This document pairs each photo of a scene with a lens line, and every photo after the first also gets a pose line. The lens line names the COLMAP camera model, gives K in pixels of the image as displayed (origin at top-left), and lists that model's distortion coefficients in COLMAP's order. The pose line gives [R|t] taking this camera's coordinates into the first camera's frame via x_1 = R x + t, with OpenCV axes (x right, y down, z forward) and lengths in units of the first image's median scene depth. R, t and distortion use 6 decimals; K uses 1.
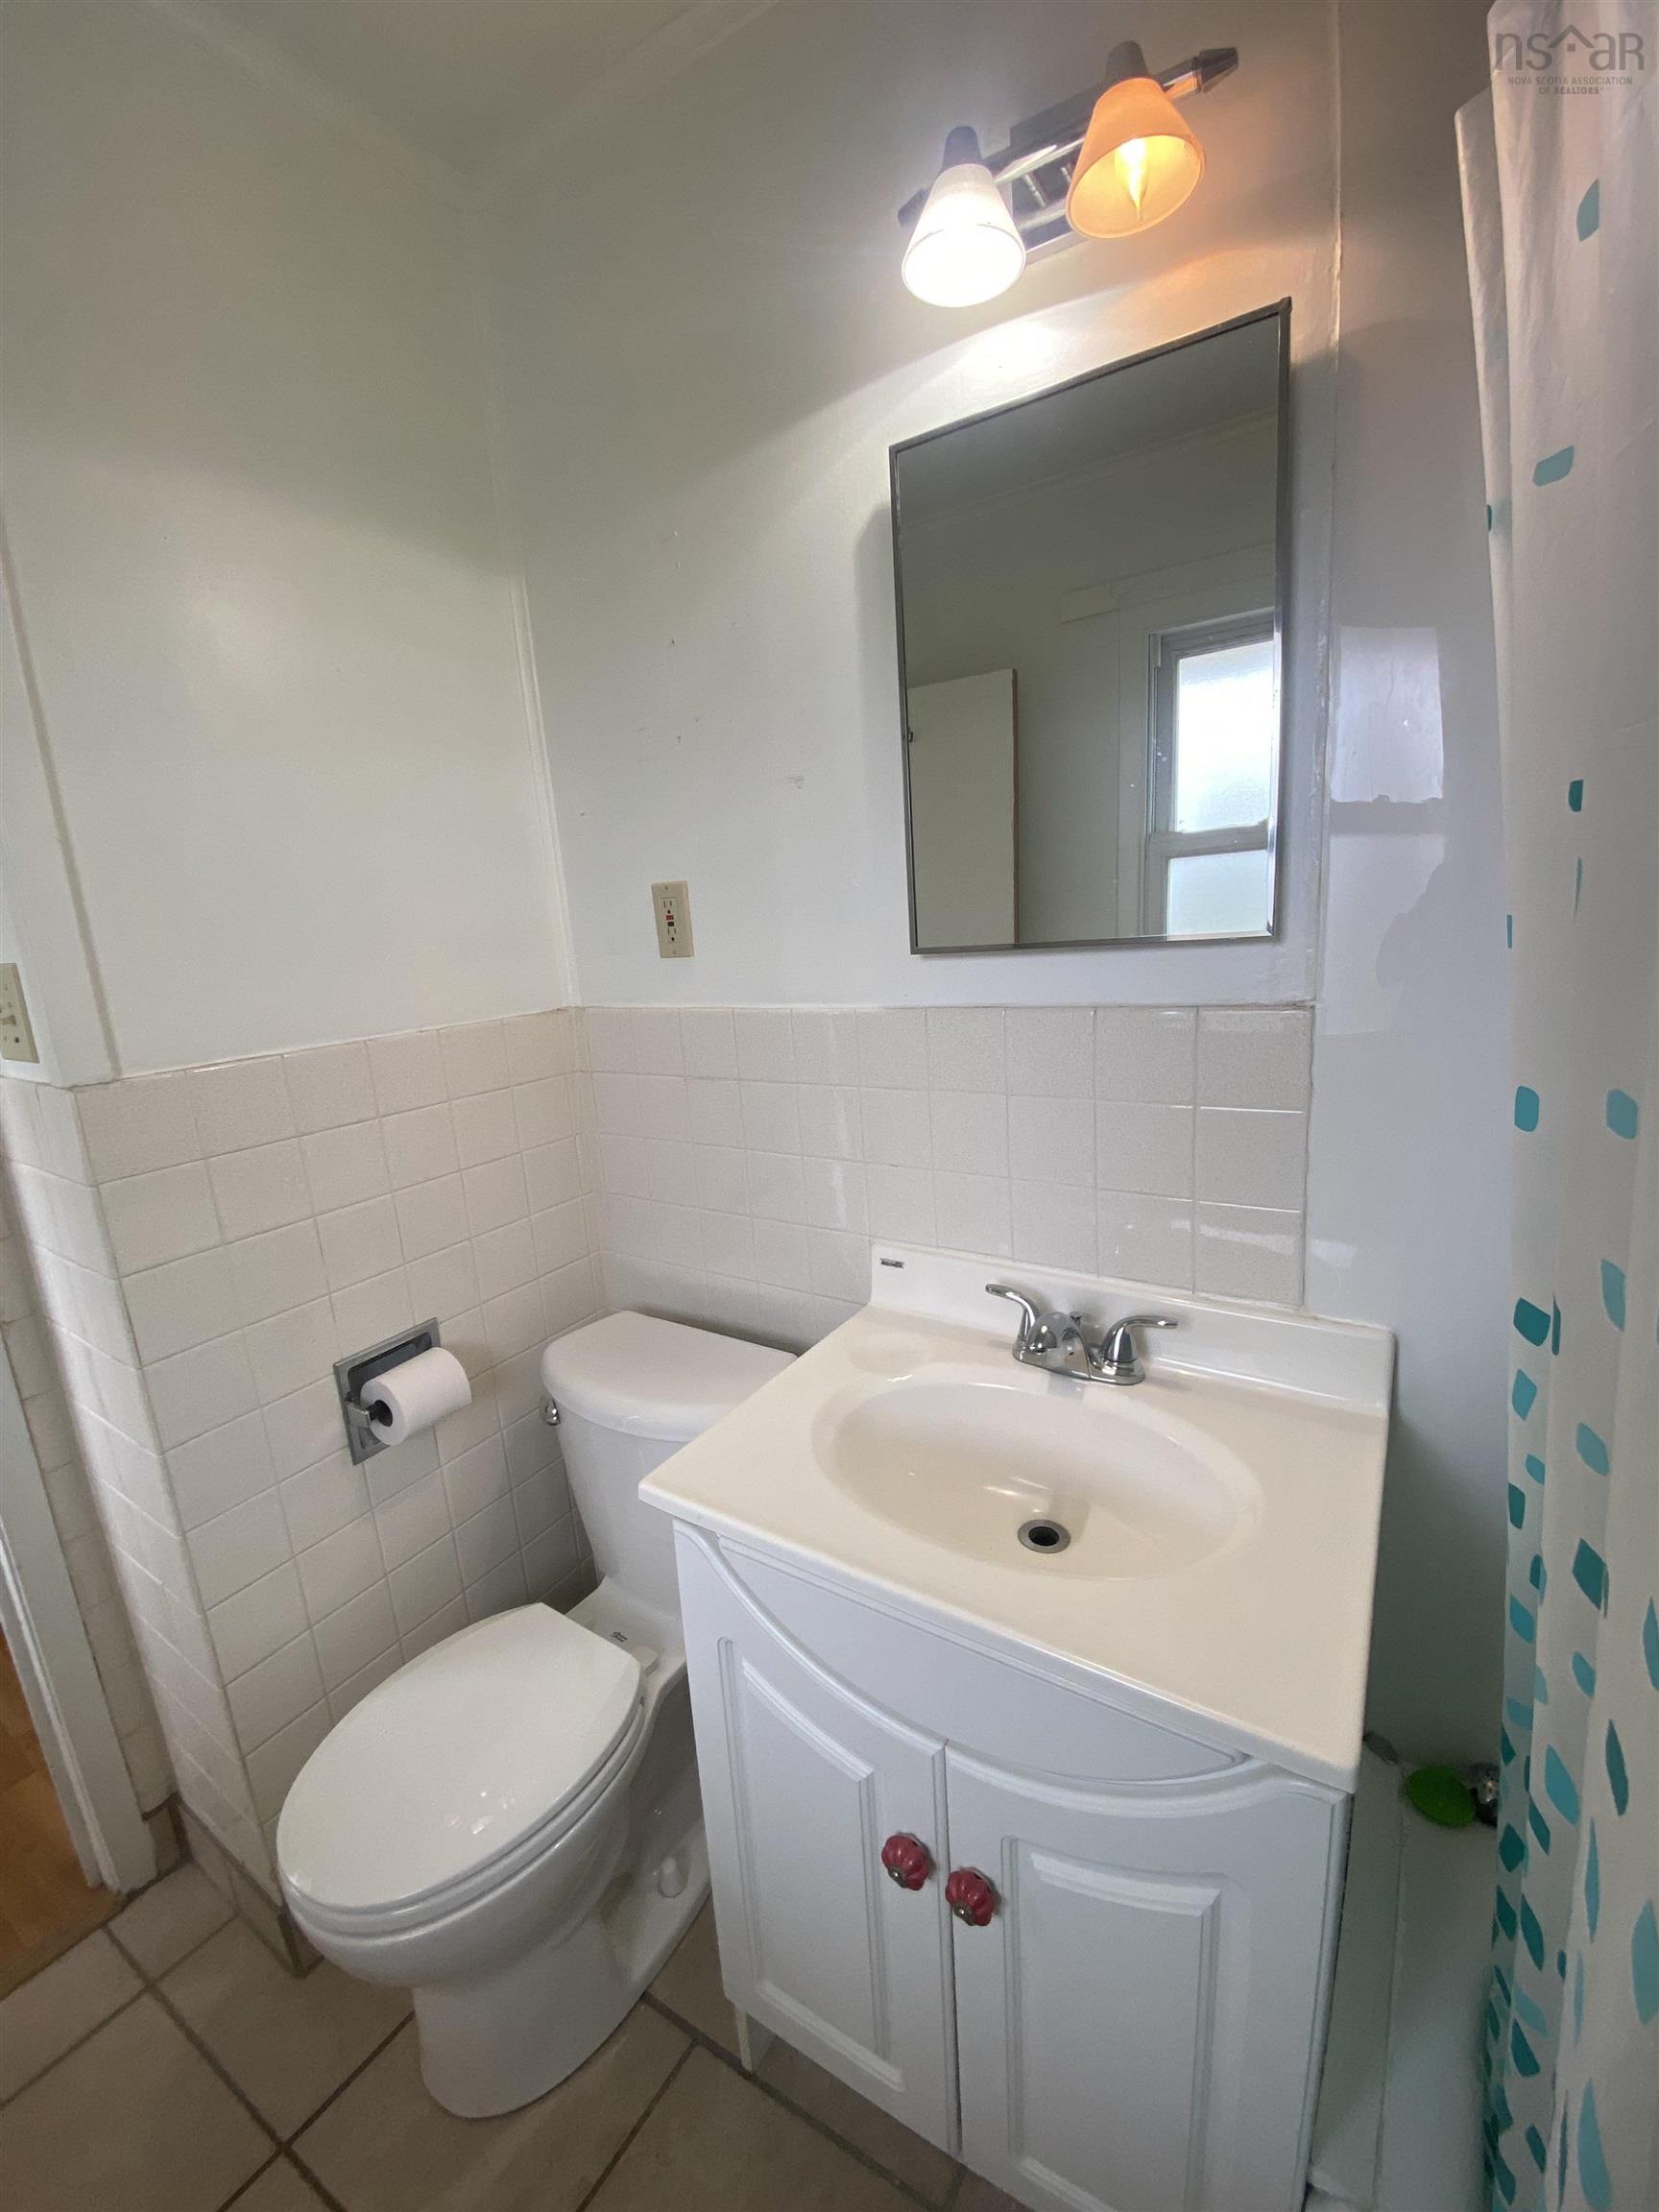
lens RADIAL K [[904.7, 0, 829.5], [0, 904.7, 1106.0], [0, 0, 1]] dist [0.032558, -0.032234]
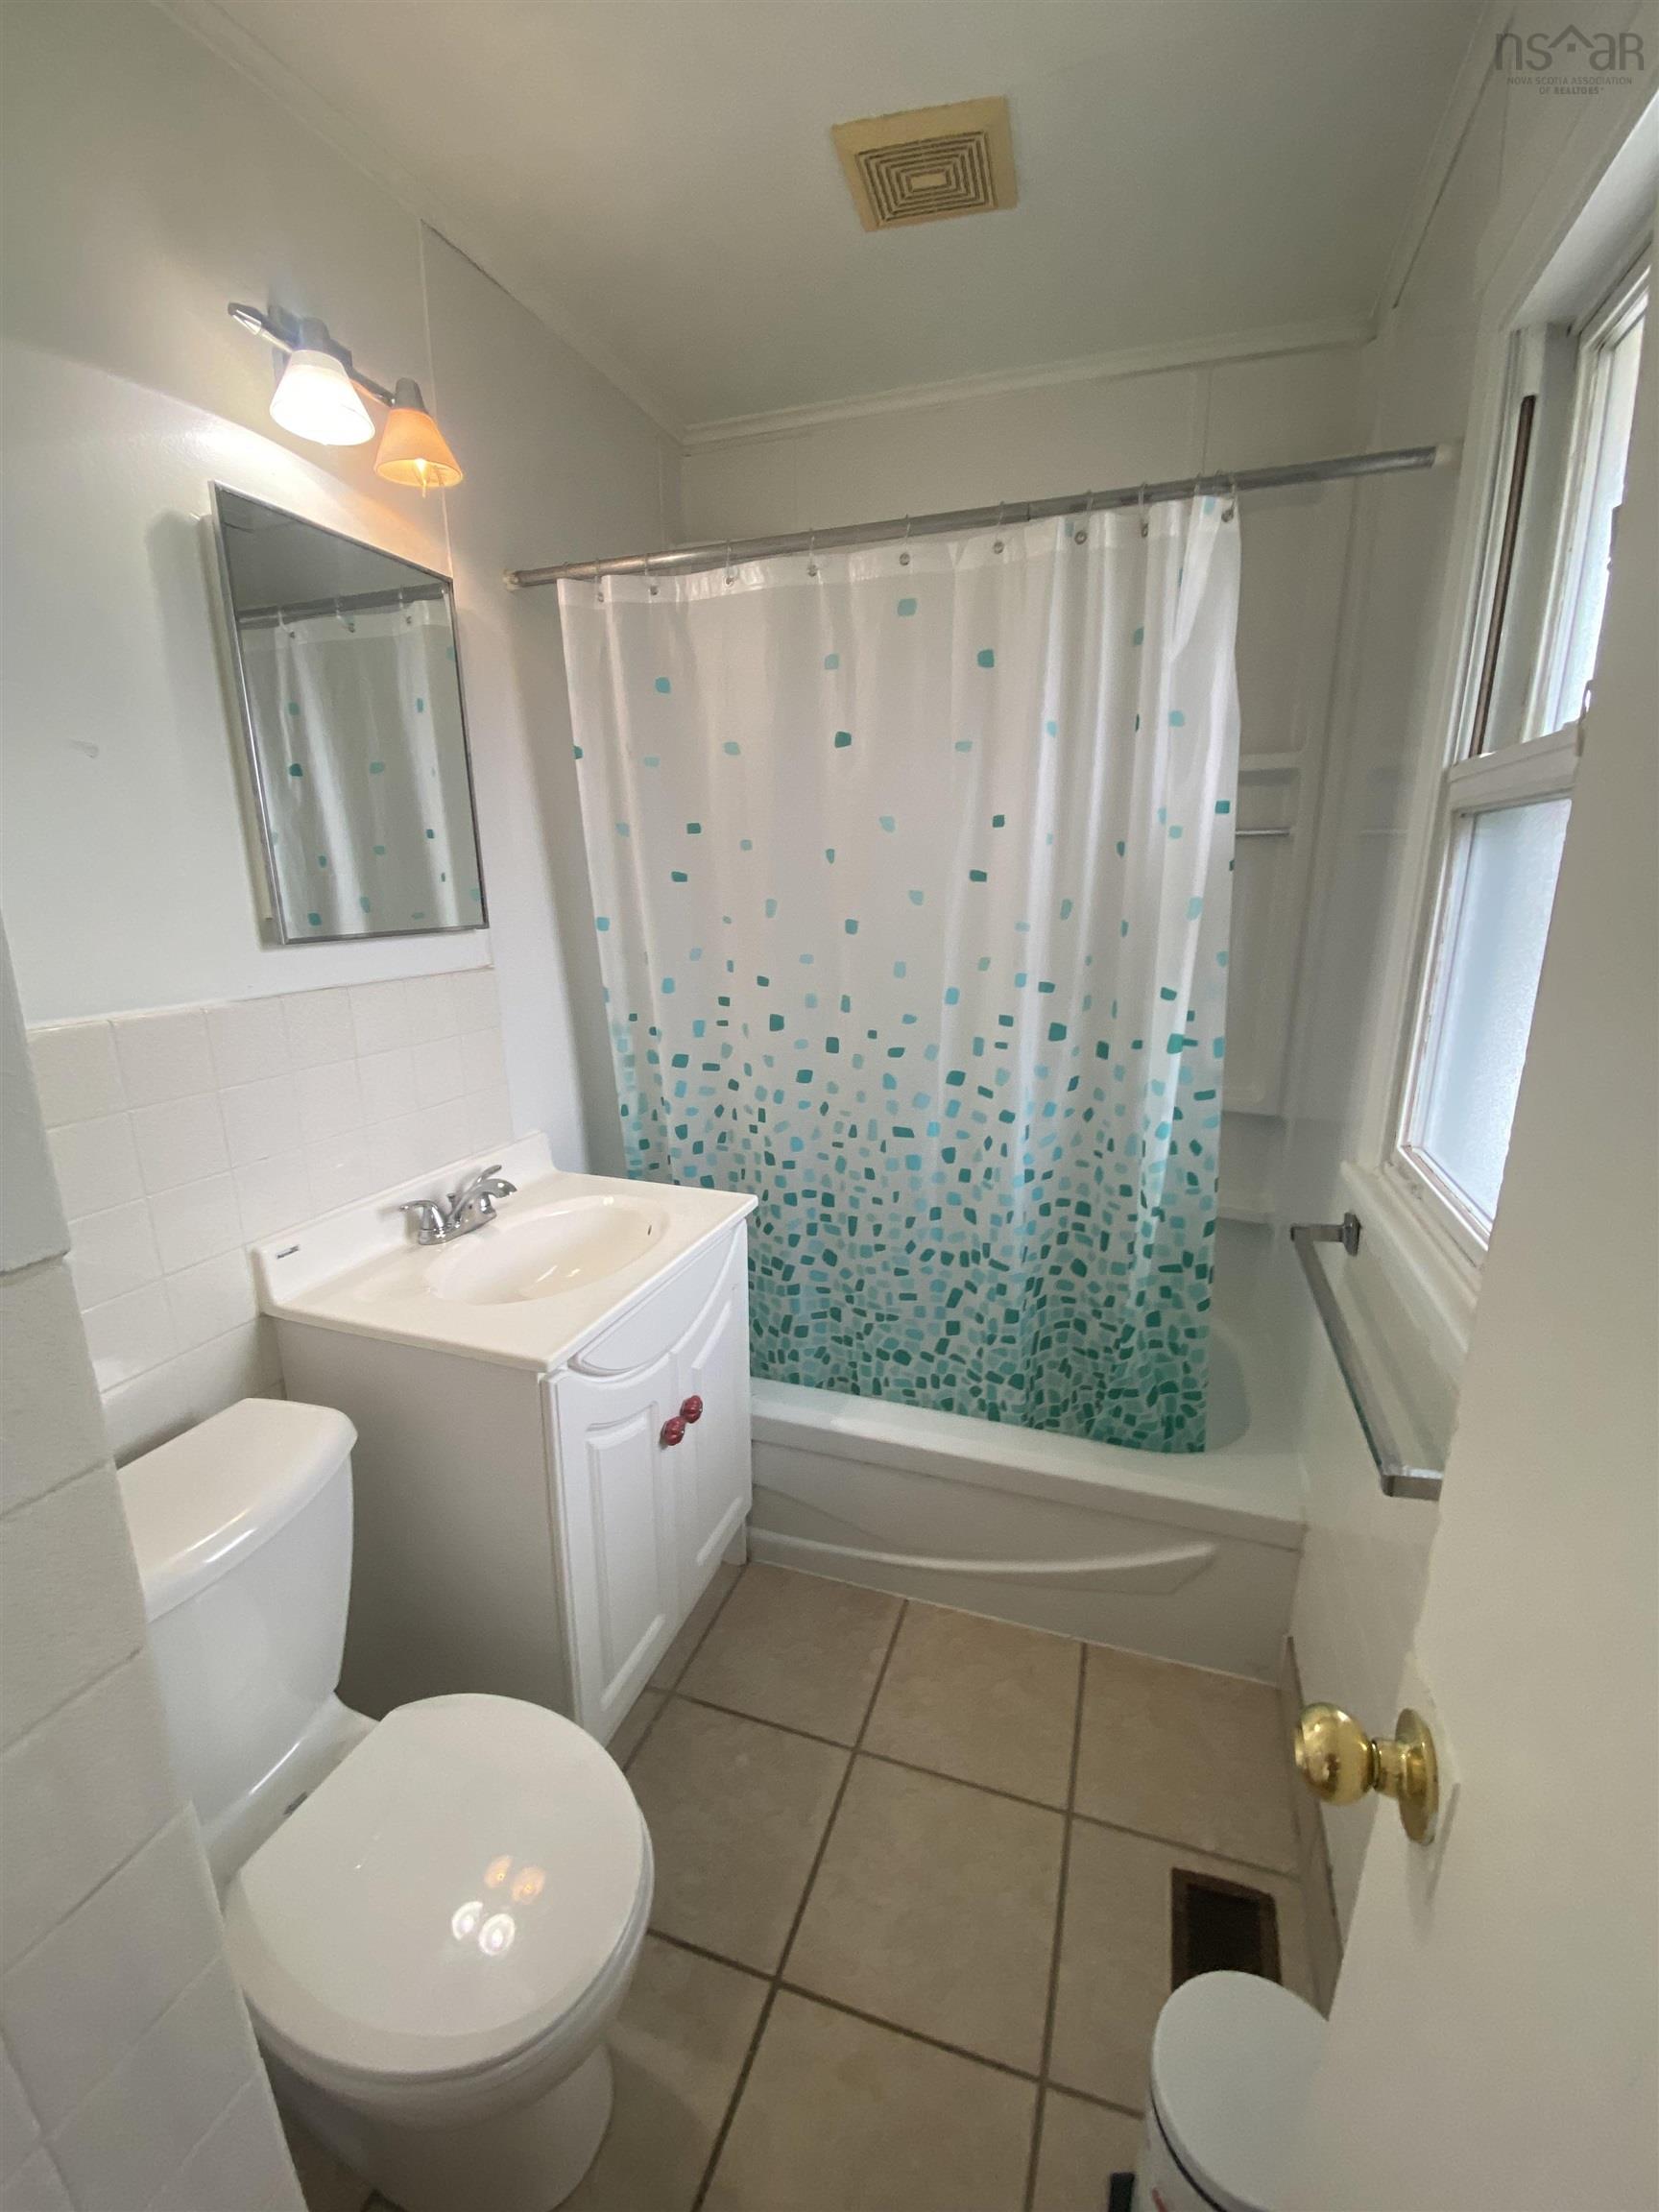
lens RADIAL K [[904.7, 0, 829.5], [0, 904.7, 1106.0], [0, 0, 1]] dist [0.032558, -0.032234]
pose [[-0.239885, -0.171062, 0.955611, -1.259140], [0.219693, 0.949251, 0.225072, -0.095345], [-0.945616, 0.263933, -0.190130, 0.702545]]
